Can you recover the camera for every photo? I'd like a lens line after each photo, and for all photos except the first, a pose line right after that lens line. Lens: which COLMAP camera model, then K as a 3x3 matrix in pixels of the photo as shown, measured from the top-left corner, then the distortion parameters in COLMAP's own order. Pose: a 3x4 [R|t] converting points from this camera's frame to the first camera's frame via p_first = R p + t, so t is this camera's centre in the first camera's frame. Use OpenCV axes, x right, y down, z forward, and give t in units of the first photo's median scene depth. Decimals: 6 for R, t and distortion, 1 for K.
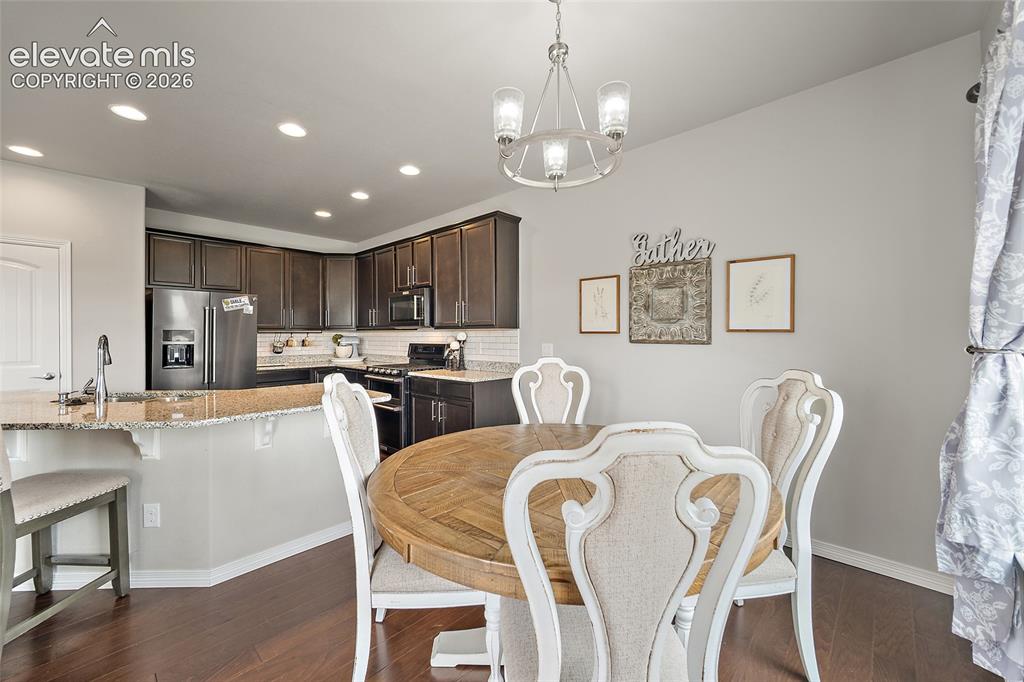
lens RADIAL K [[403.9, 0, 508.1], [0, 403.9, 333.8], [0, 0, 1]] dist [-0.003350, 0.000595]
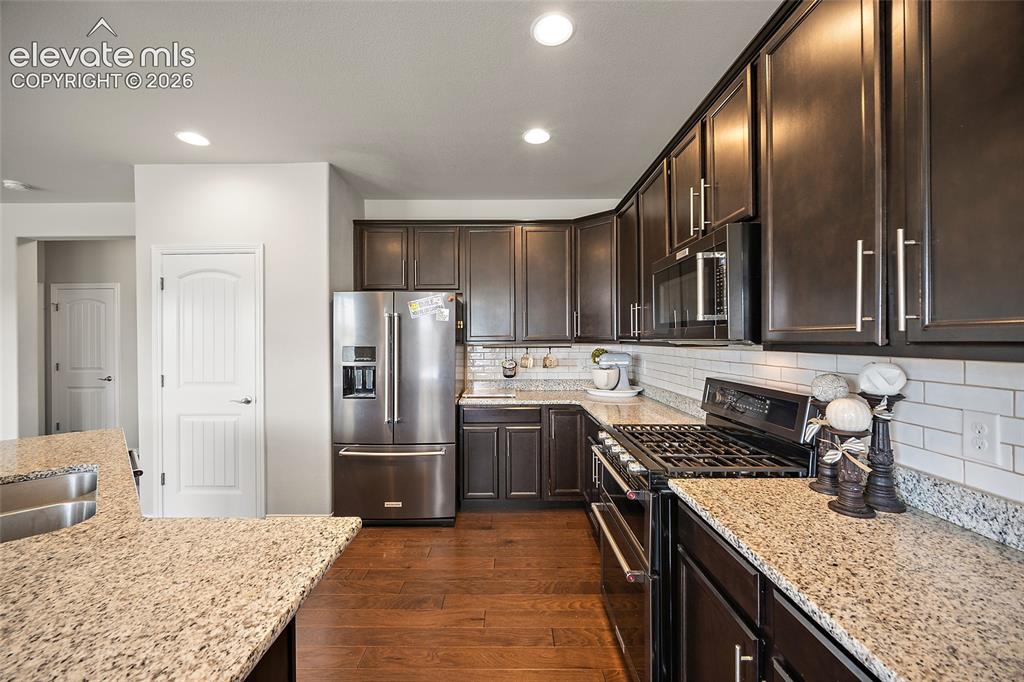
lens RADIAL K [[401.6, 0, 507.8], [0, 401.6, 339.3], [0, 0, 1]] dist [-0.002179, 0.000617]
pose [[0.684608, -0.000606, -0.728911, -0.092238], [0.003830, 0.999989, 0.002766, -0.021881], [0.728902, -0.004686, 0.684603, 0.652633]]
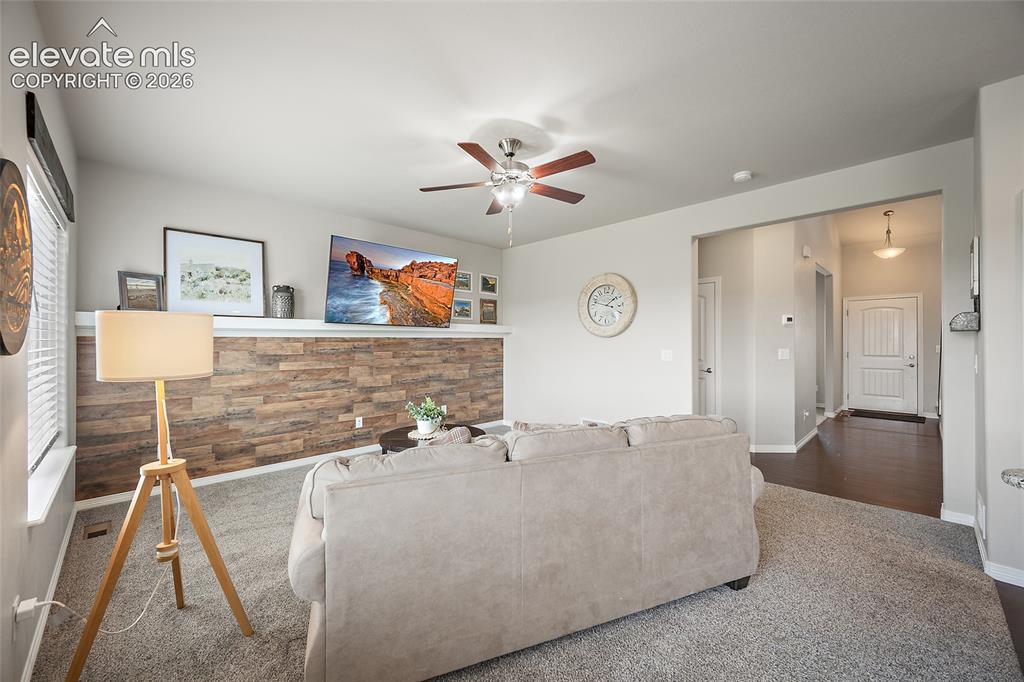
lens RADIAL K [[398.6, 0, 505.9], [0, 398.6, 340.5], [0, 0, 1]] dist [-0.002226, -0.000047]
pose [[-0.044928, 0.002577, -0.998987, -0.508032], [0.003204, 0.999992, 0.002435, -0.003268], [0.998985, -0.003091, -0.044936, 0.064049]]
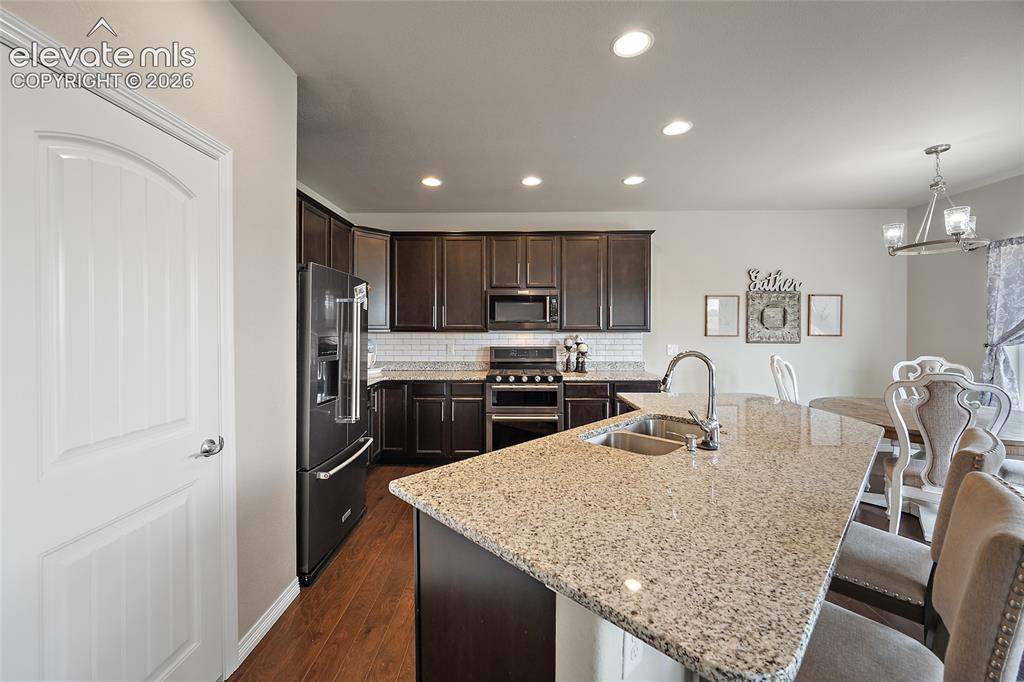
lens RADIAL K [[403.9, 0, 508.1], [0, 403.9, 333.8], [0, 0, 1]] dist [-0.003350, 0.000595]
pose [[0.741890, -0.007415, 0.670480, -0.955680], [-0.003248, 0.999887, 0.014652, -0.021548], [-0.670514, -0.013048, 0.741783, 0.363829]]
